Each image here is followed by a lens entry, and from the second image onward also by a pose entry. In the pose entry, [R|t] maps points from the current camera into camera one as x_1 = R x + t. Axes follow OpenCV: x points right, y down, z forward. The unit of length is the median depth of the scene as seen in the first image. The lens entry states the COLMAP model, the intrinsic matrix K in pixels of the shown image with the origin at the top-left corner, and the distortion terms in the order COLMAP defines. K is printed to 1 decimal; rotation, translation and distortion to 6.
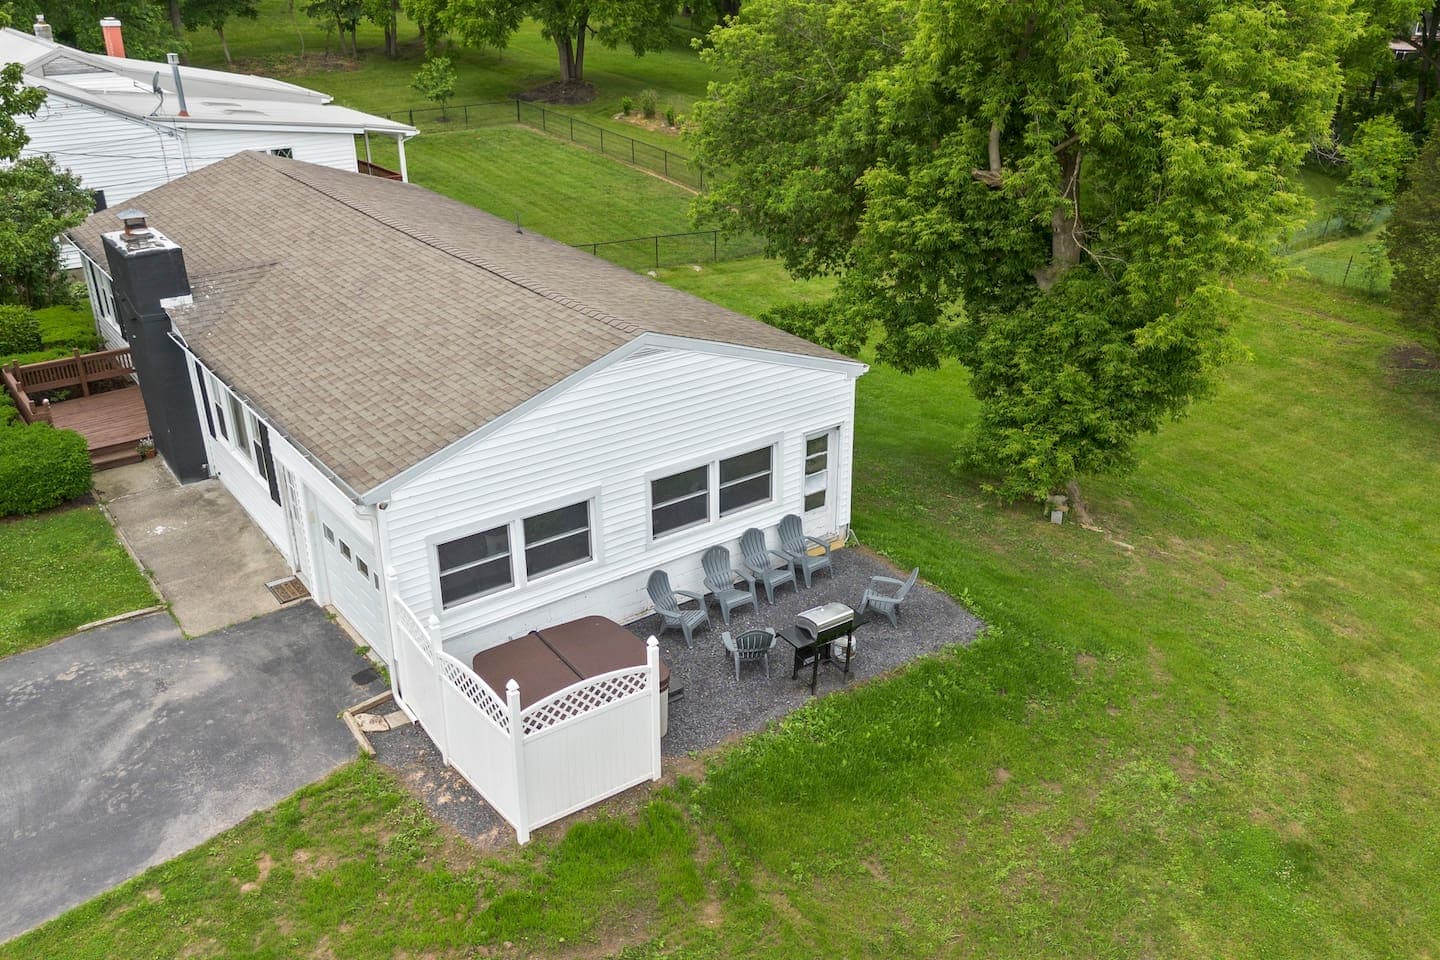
lens RADIAL K [[1215.6, 0, 720.0], [0, 1215.6, 480.0], [0, 0, 1]] dist [0.035456, -0.003609]
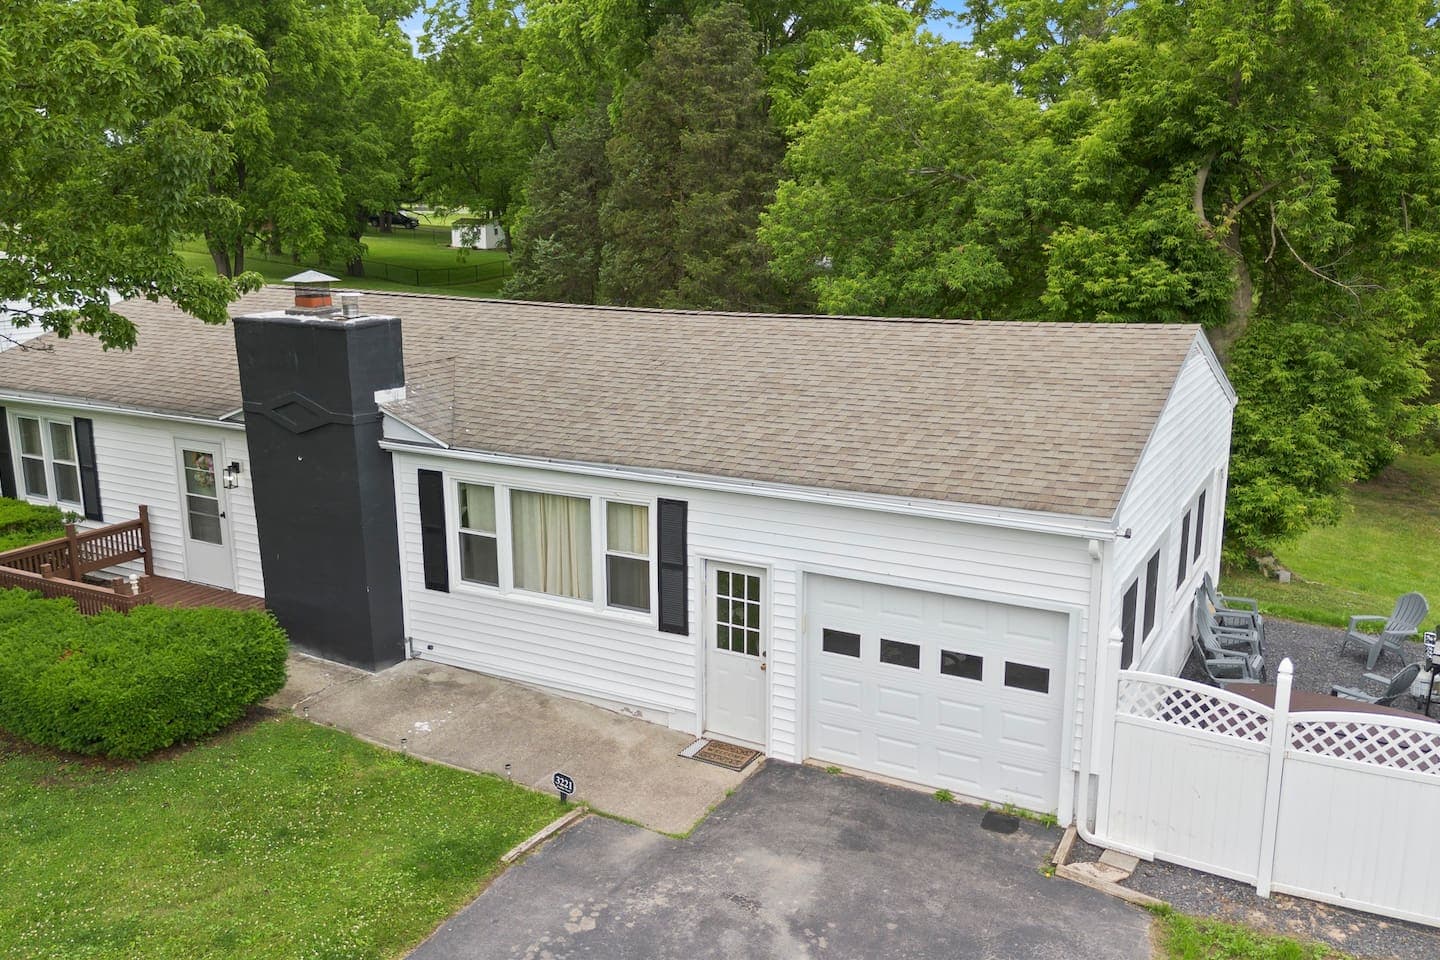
lens RADIAL K [[1215.6, 0, 720.0], [0, 1215.6, 480.0], [0, 0, 1]] dist [0.035456, -0.003609]
pose [[0.912167, -0.090558, 0.399687, -0.633335], [0.172907, 0.969267, -0.174999, 0.061690], [-0.371556, 0.228737, 0.899792, 0.366172]]
